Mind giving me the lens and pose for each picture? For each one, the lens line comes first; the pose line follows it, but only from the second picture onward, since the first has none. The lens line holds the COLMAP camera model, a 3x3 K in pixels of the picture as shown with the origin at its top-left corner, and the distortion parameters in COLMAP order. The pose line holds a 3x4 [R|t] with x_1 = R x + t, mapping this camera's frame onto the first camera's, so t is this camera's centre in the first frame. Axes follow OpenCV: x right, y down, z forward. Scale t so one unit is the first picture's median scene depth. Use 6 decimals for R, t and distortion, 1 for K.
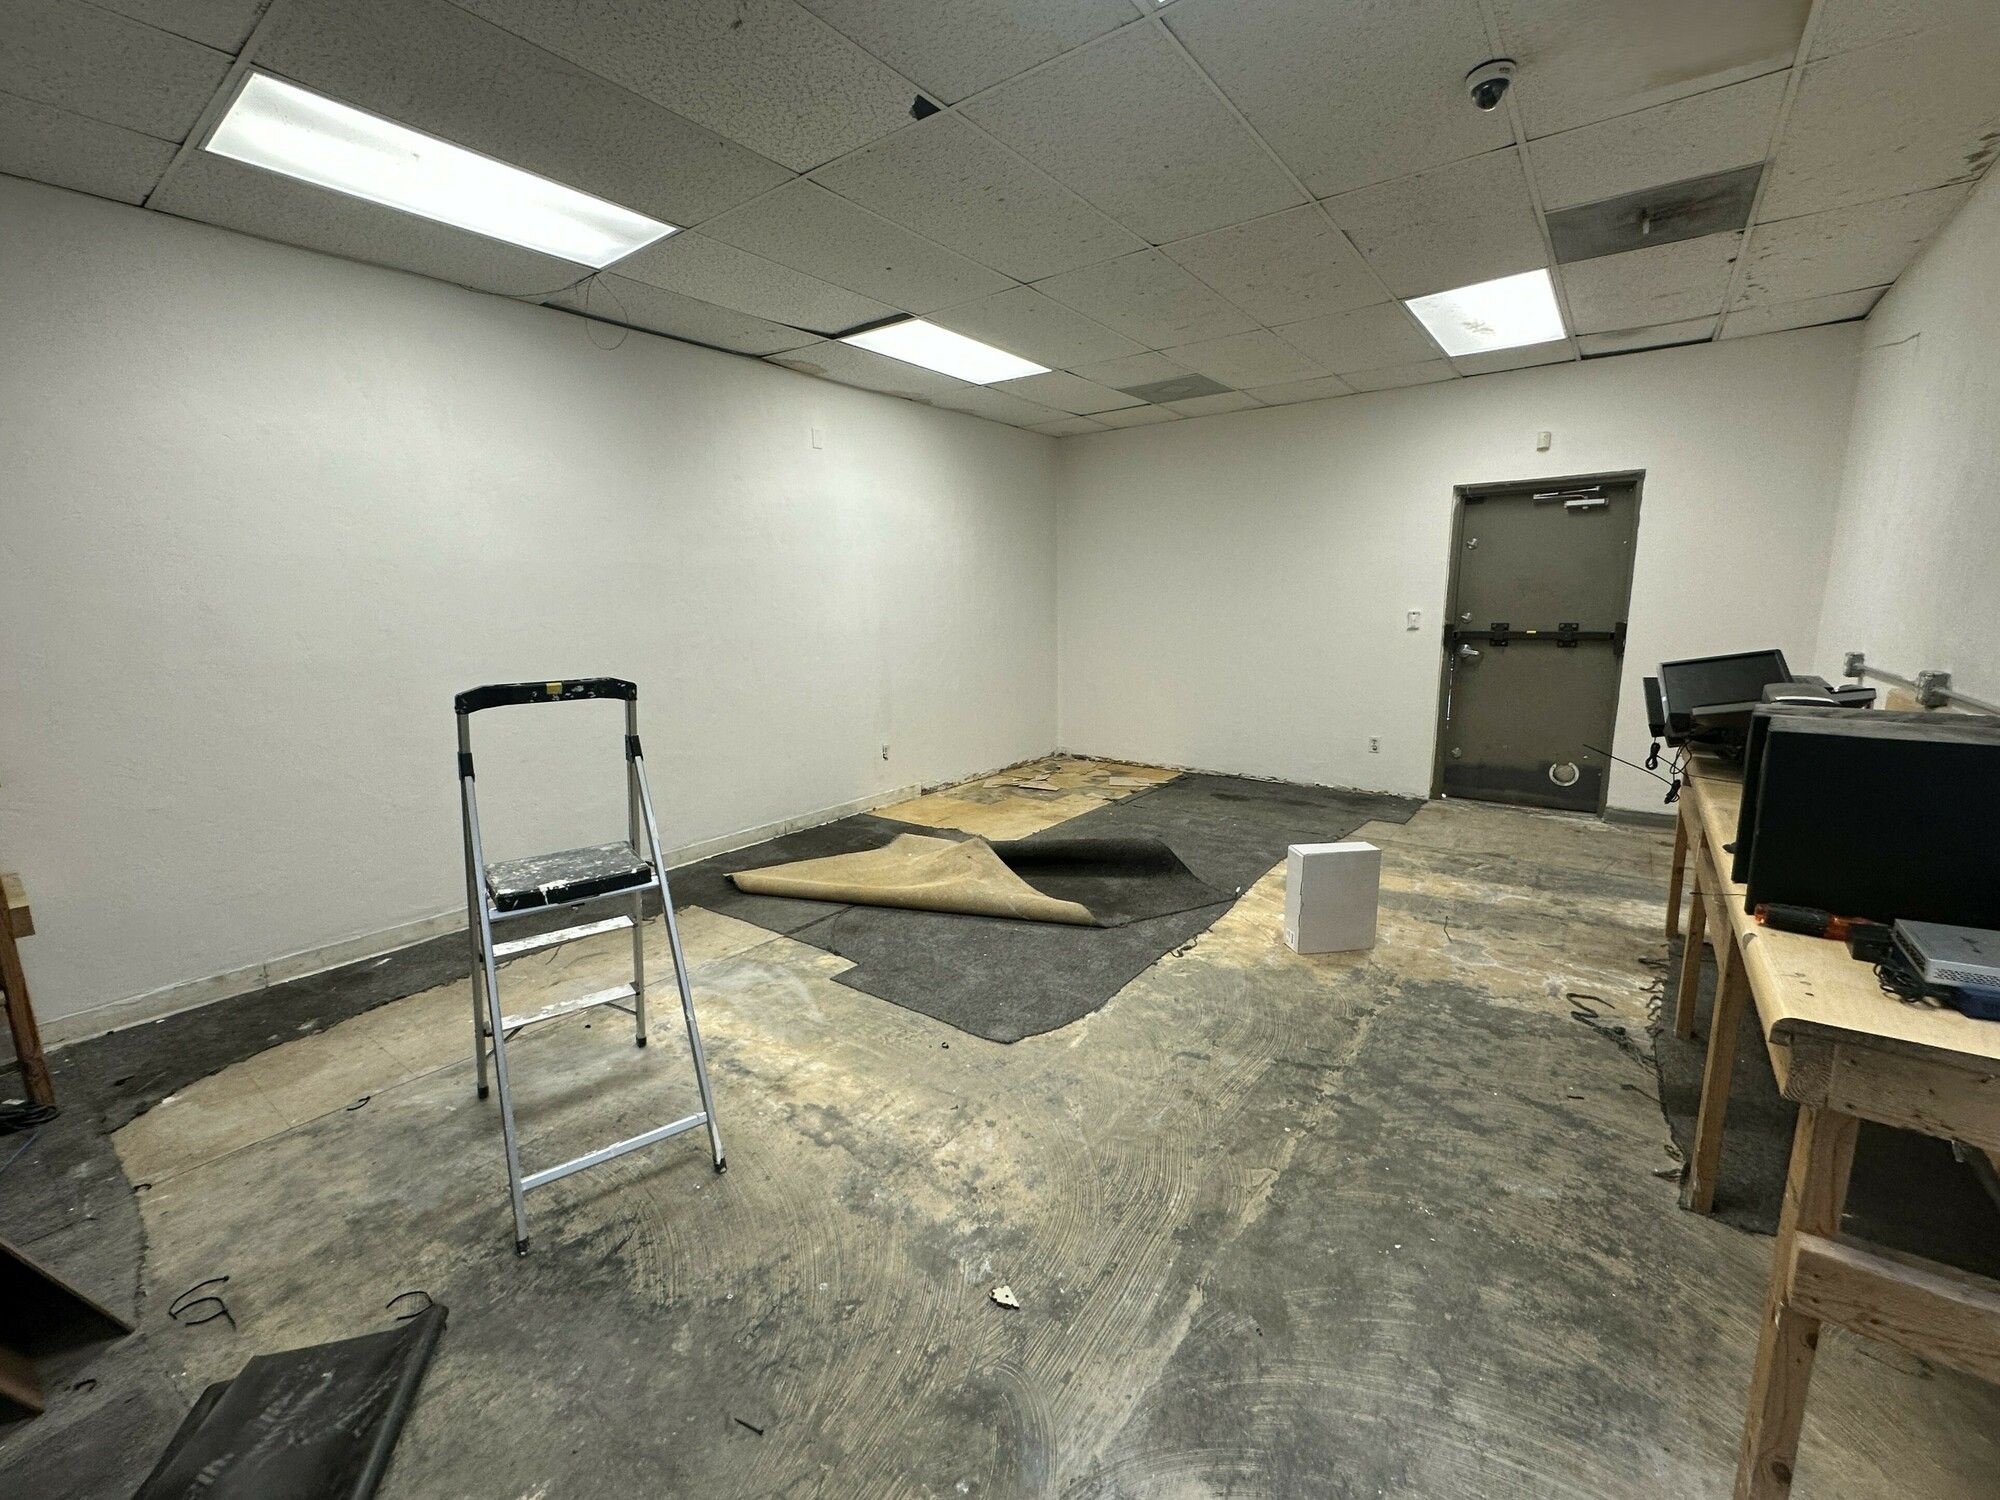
lens RADIAL K [[820.2, 0, 1015.6], [0, 820.2, 738.5], [0, 0, 1]] dist [0.000091, 0.000284]
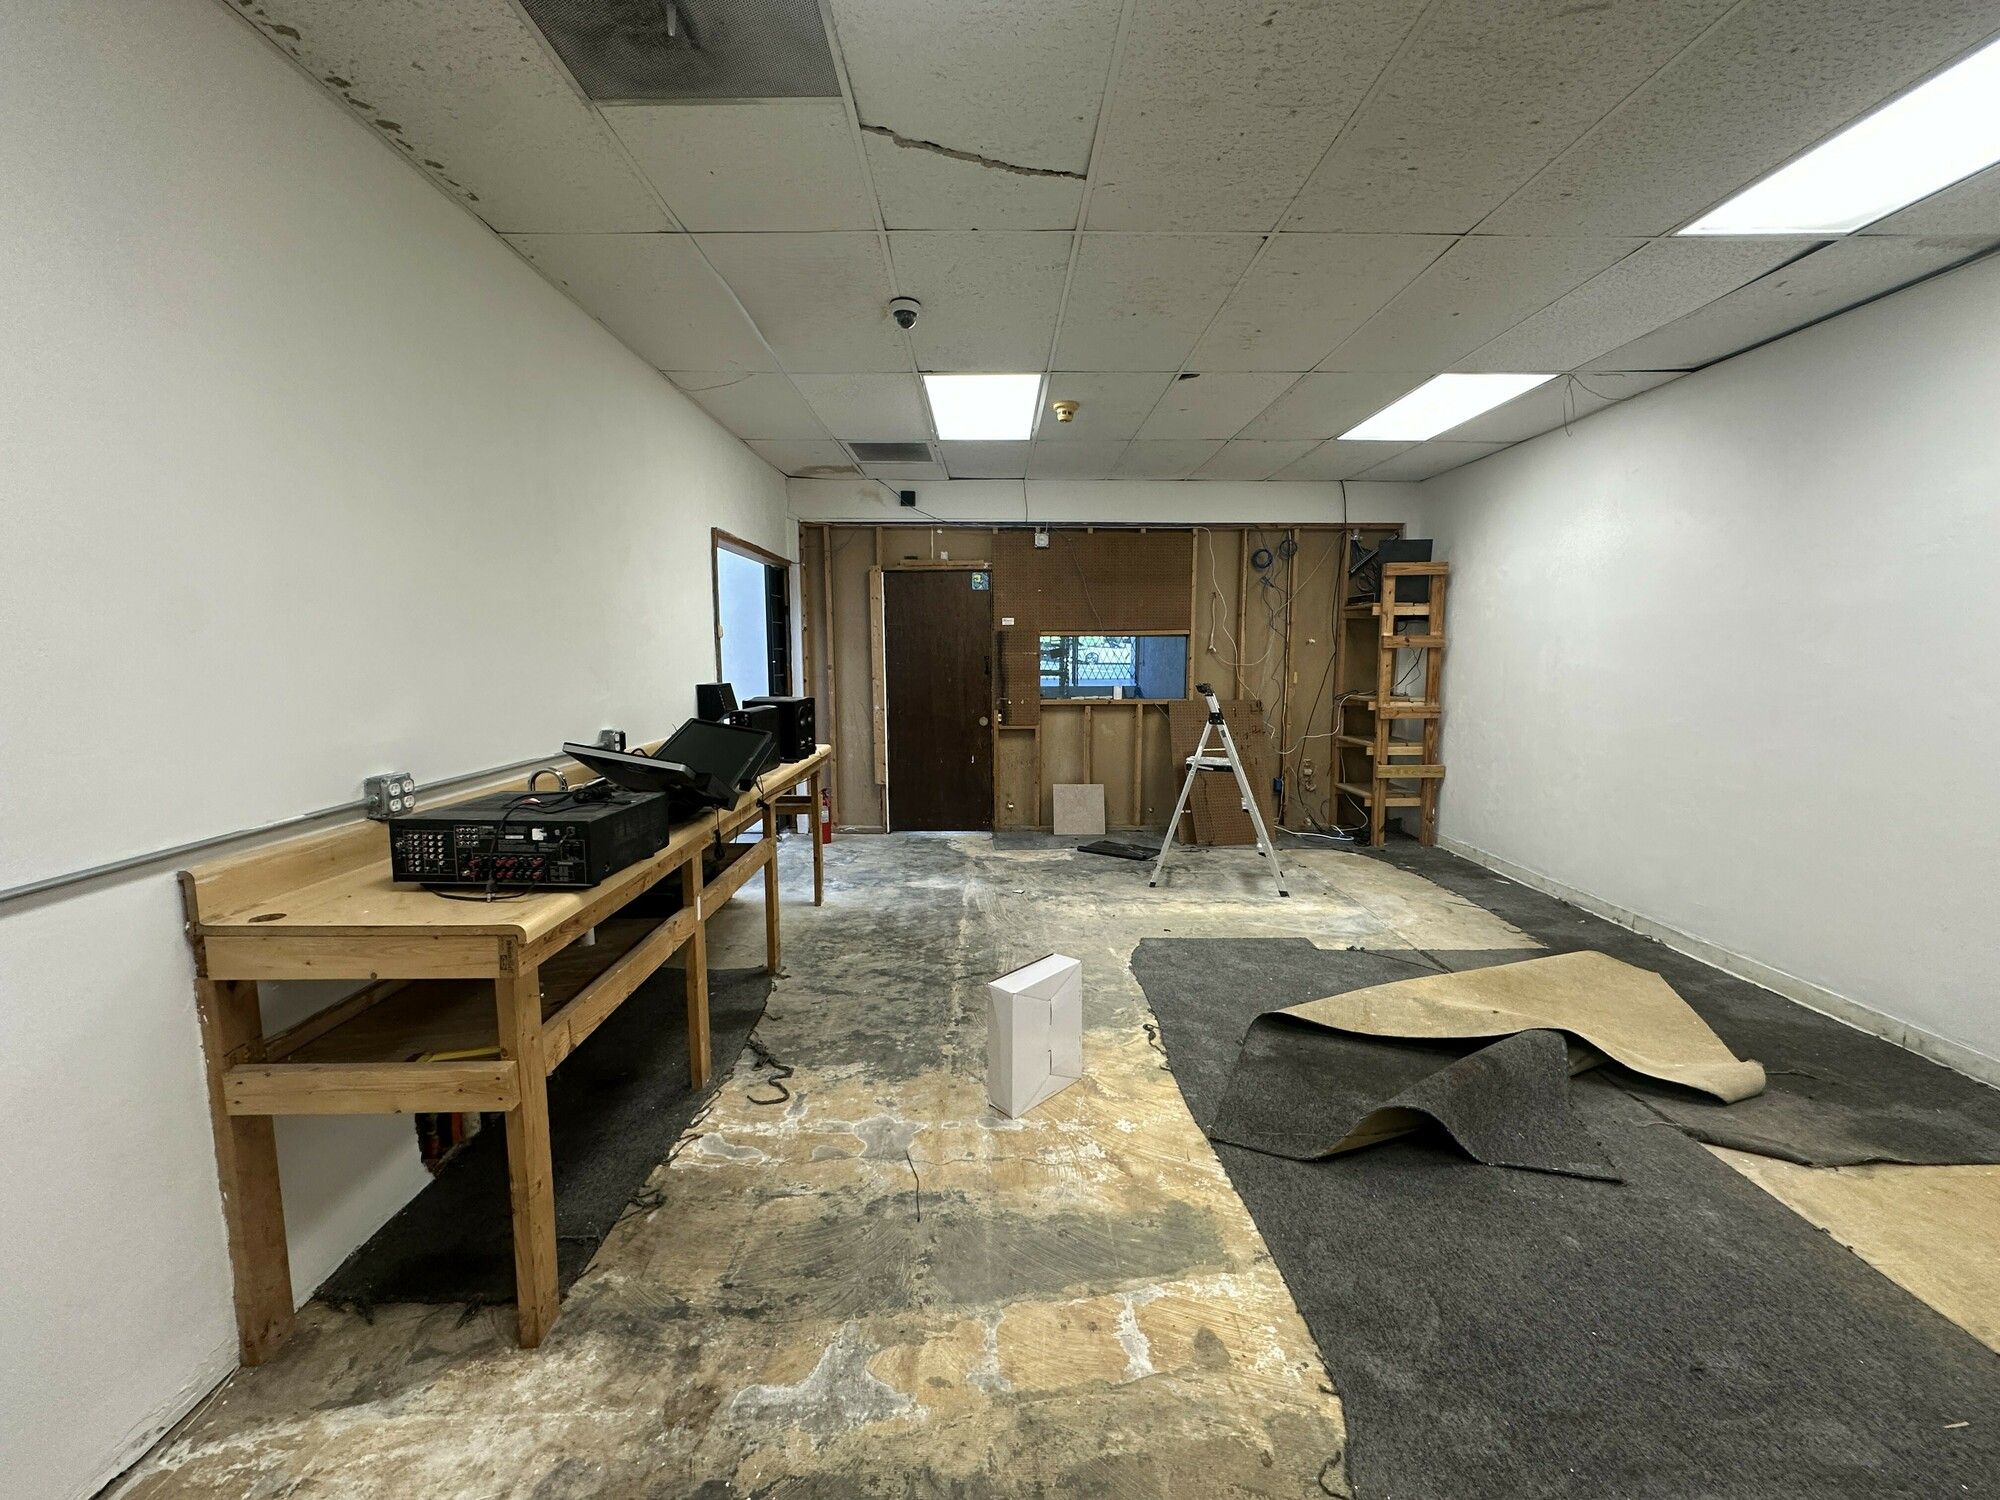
lens RADIAL K [[820.2, 0, 1004.7], [0, 820.2, 748.4], [0, 0, 1]] dist [0.000091, 0.000284]
pose [[-0.792431, 0.089253, -0.603396, 1.039853], [-0.089357, 0.961577, 0.259587, -0.337975], [0.603380, 0.259623, -0.754008, 1.808490]]
